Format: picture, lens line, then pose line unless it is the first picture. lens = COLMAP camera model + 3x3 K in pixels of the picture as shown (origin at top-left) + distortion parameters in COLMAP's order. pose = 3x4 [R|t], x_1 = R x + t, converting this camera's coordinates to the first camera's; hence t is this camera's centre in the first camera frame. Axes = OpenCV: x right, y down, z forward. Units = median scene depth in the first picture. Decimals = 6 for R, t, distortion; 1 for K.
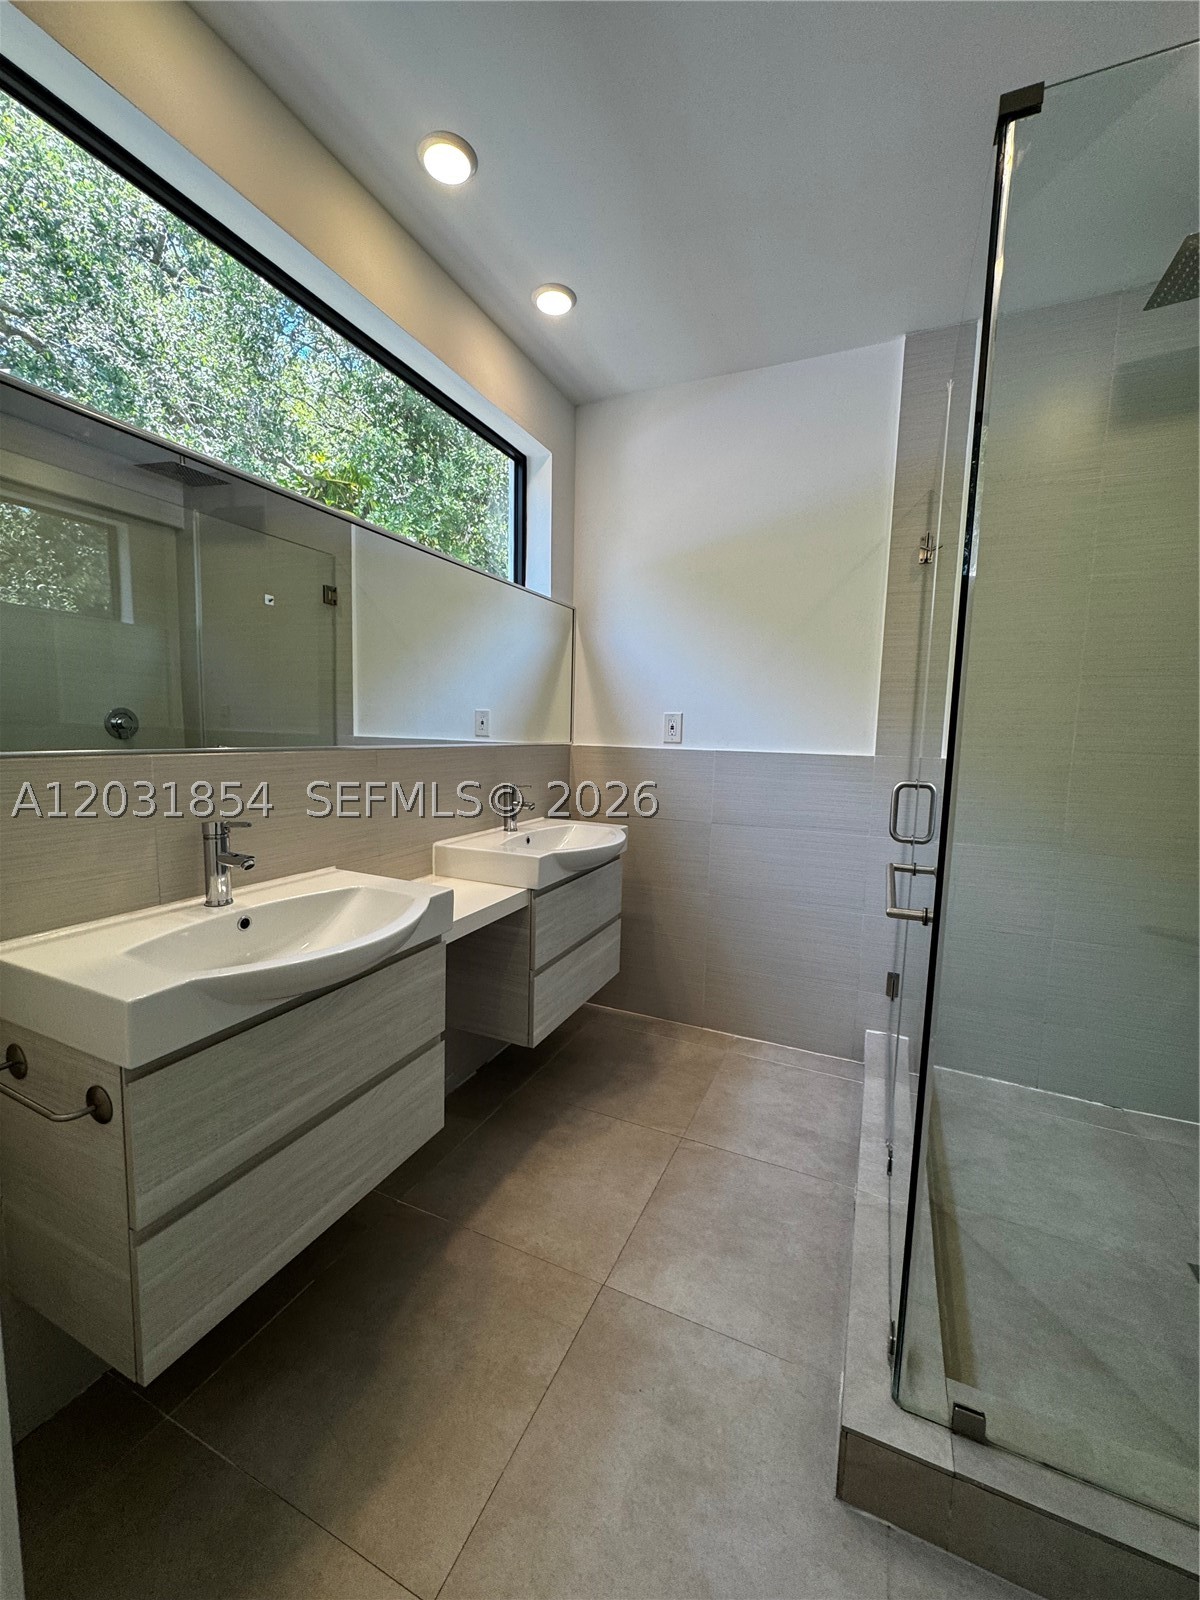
lens RADIAL K [[639.7, 0, 600.0], [0, 639.7, 800.0], [0, 0, 1]] dist [-0.000959, -0.000113]
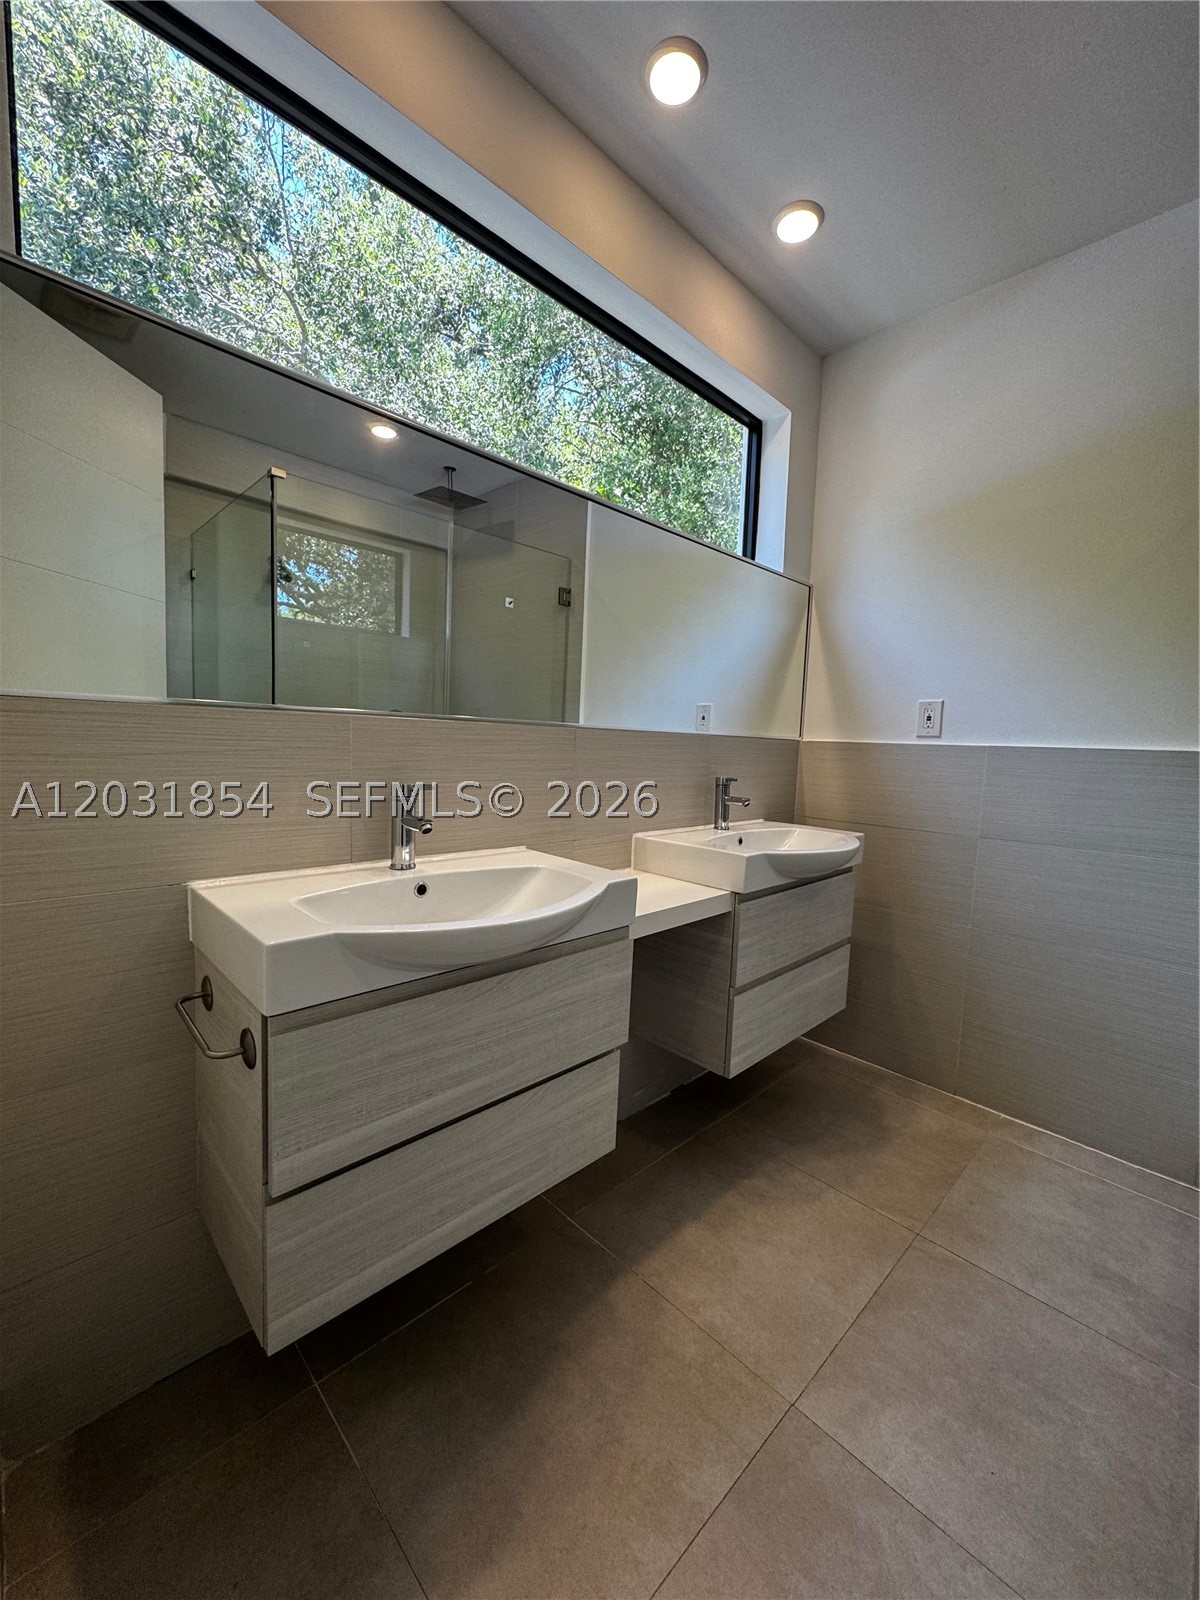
lens RADIAL K [[636.9, 0, 598.0], [0, 636.9, 800.1], [0, 0, 1]] dist [-0.005864, 0.000200]
pose [[0.931549, 0.043815, -0.360966, 0.021704], [-0.054481, 0.998326, -0.019420, 0.039407], [0.359511, 0.037757, 0.932377, 0.123461]]
